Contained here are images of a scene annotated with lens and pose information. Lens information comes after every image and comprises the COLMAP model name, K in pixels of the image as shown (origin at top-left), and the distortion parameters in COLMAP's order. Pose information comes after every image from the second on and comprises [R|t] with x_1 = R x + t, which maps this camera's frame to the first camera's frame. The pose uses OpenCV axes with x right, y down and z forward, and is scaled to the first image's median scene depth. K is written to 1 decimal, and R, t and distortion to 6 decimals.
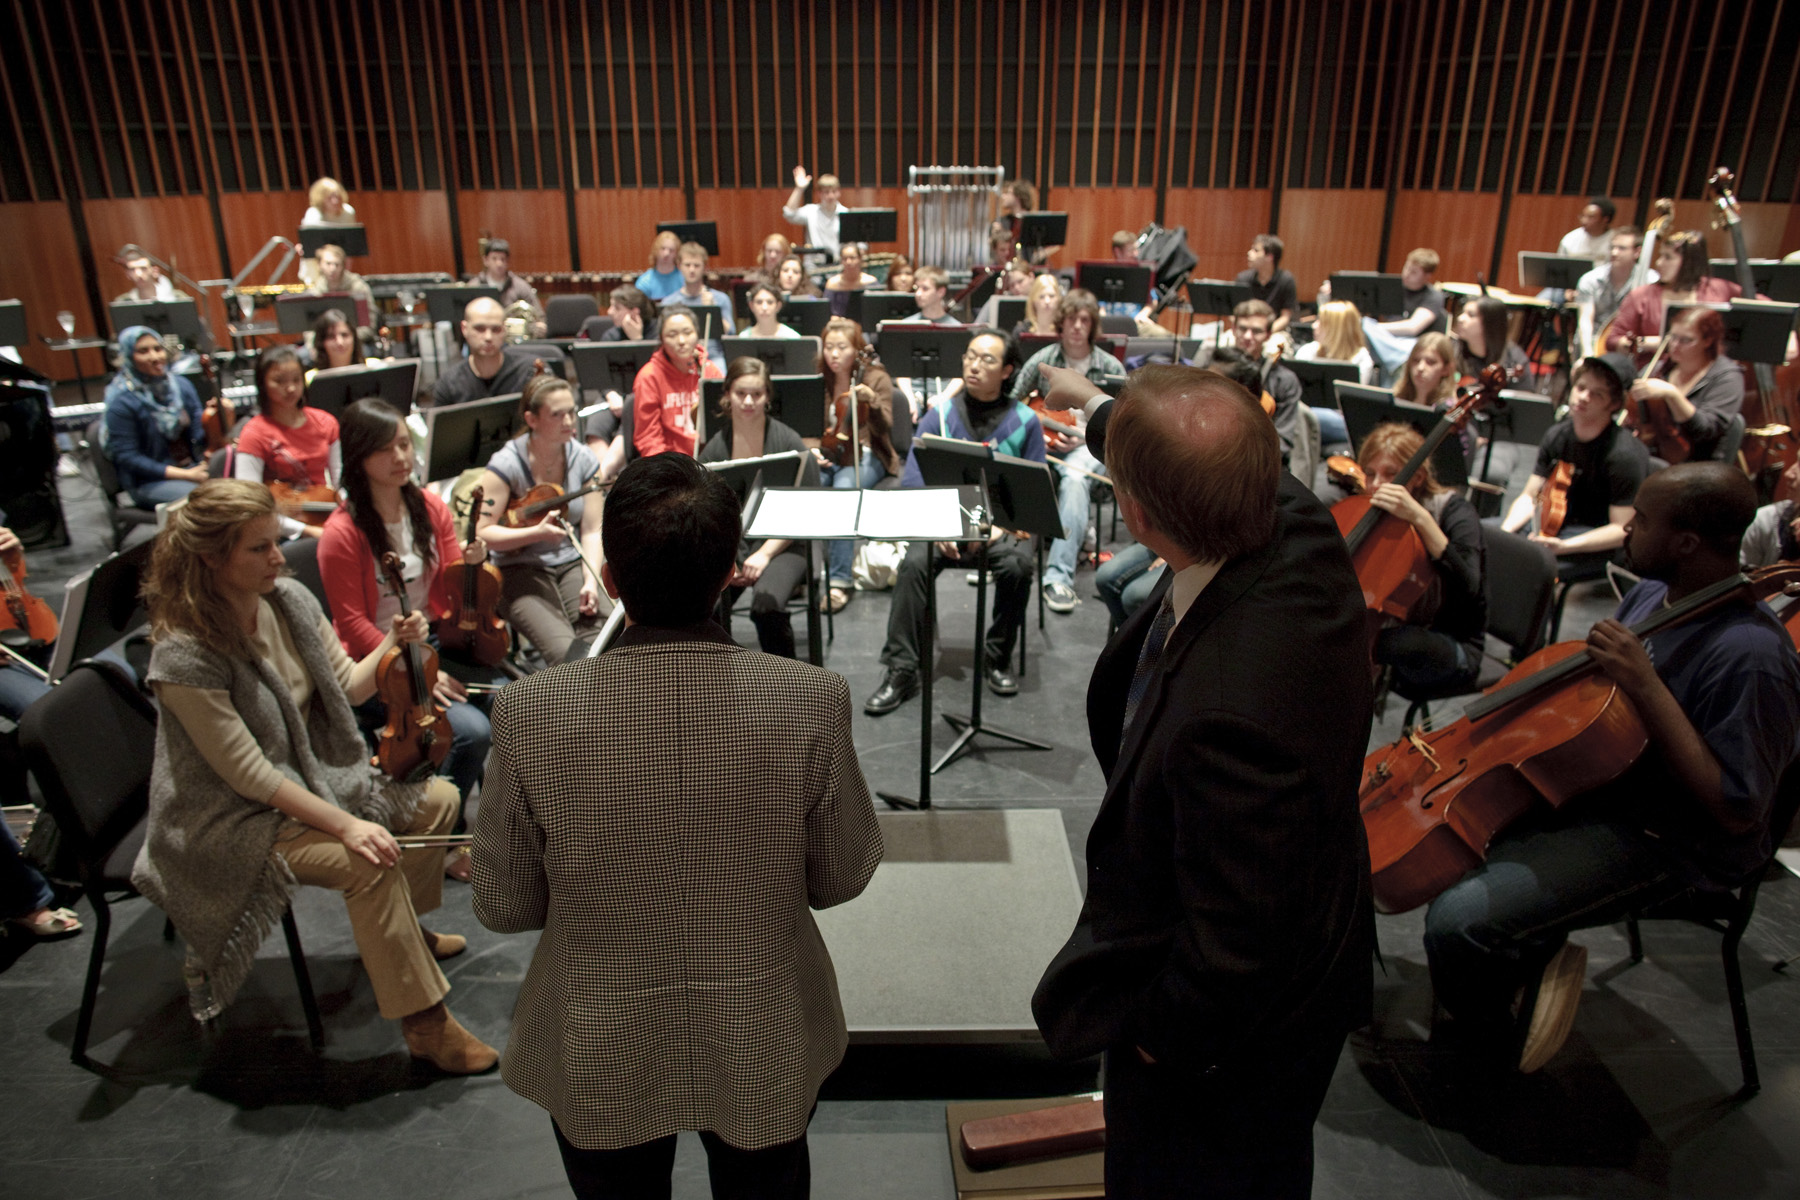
lens RADIAL K [[1236.6, 0, 897.5], [0, 1236.6, 603.4], [0, 0, 1]] dist [-0.024744, 0.010404]
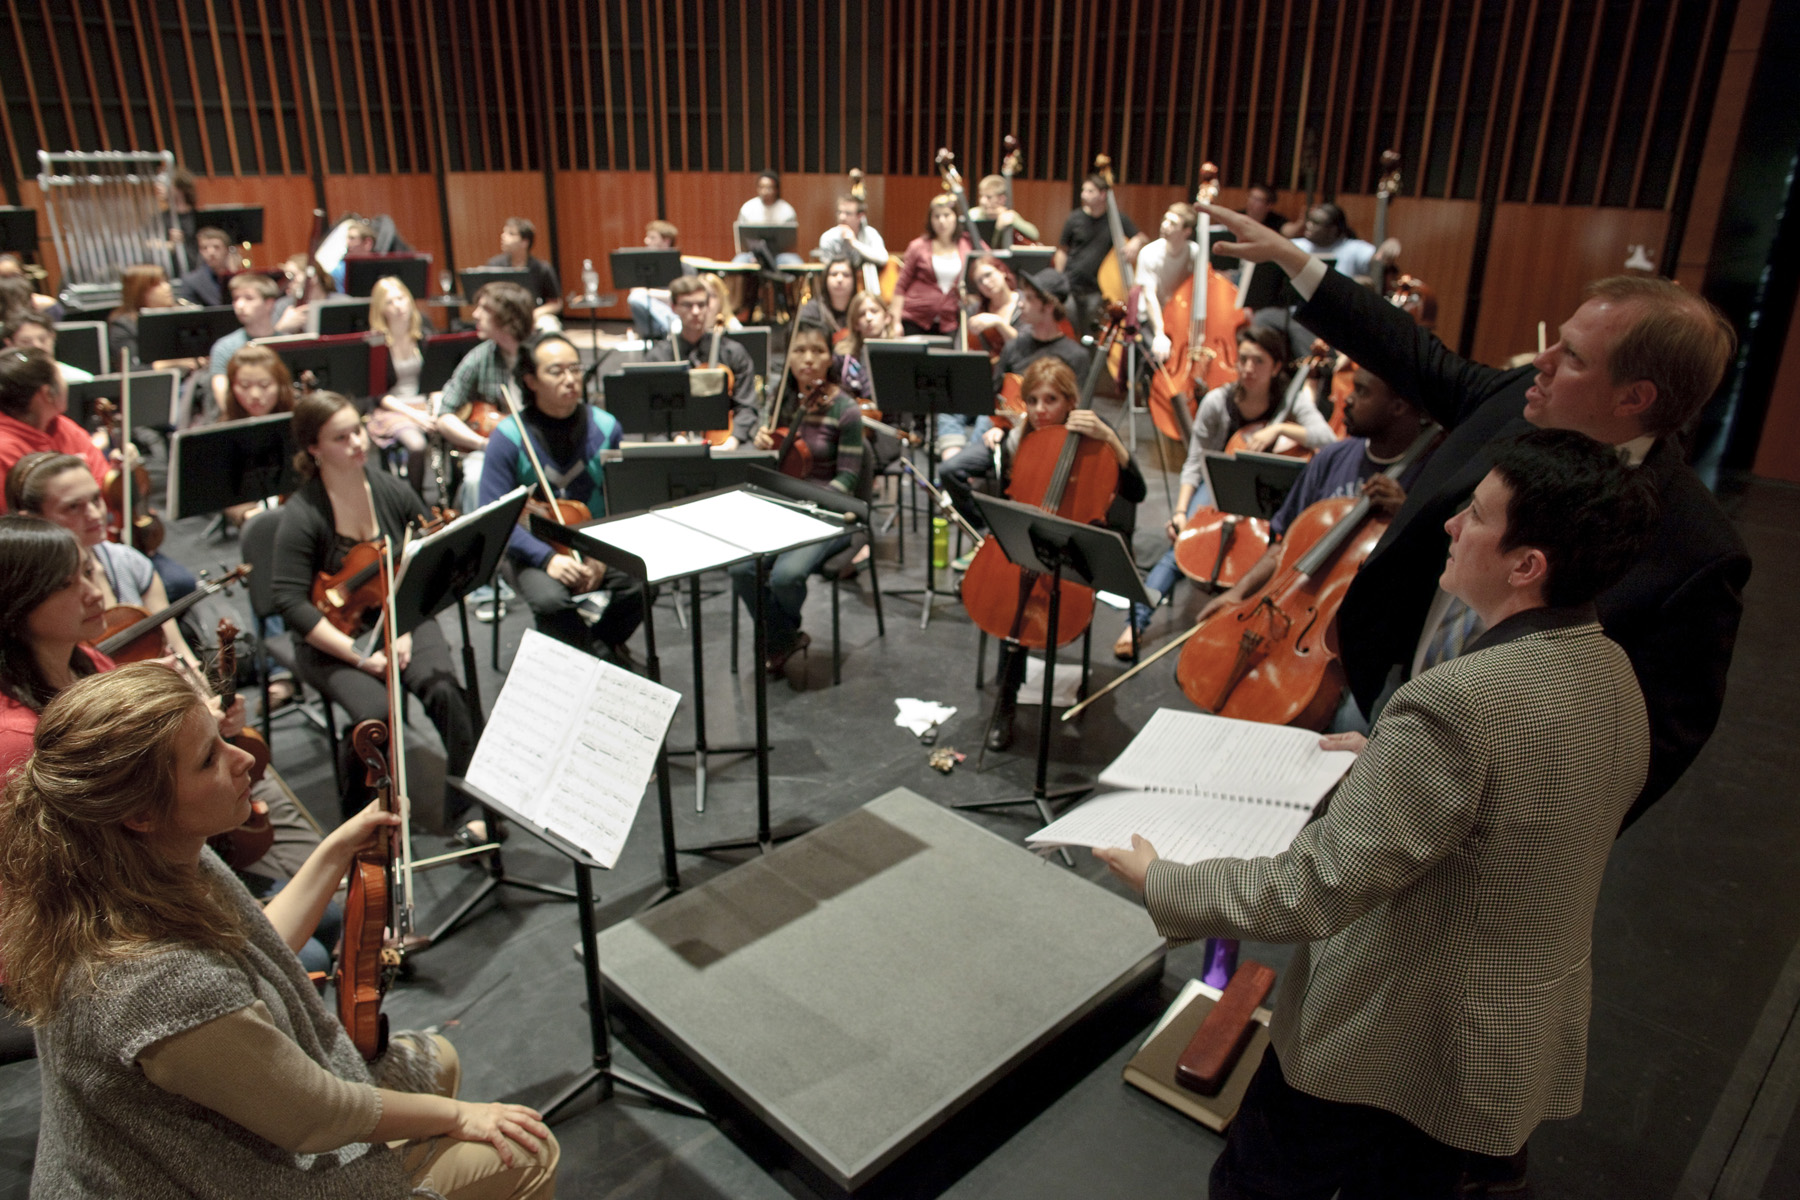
lens RADIAL K [[1236.6, 0, 899.5], [0, 1236.6, 599.1], [0, 0, 1]] dist [-0.024744, 0.010404]
pose [[0.715291, -0.240852, 0.656010, -0.172416], [0.237638, 0.966620, 0.095779, -0.026230], [-0.657180, 0.087384, 0.748651, 0.089237]]
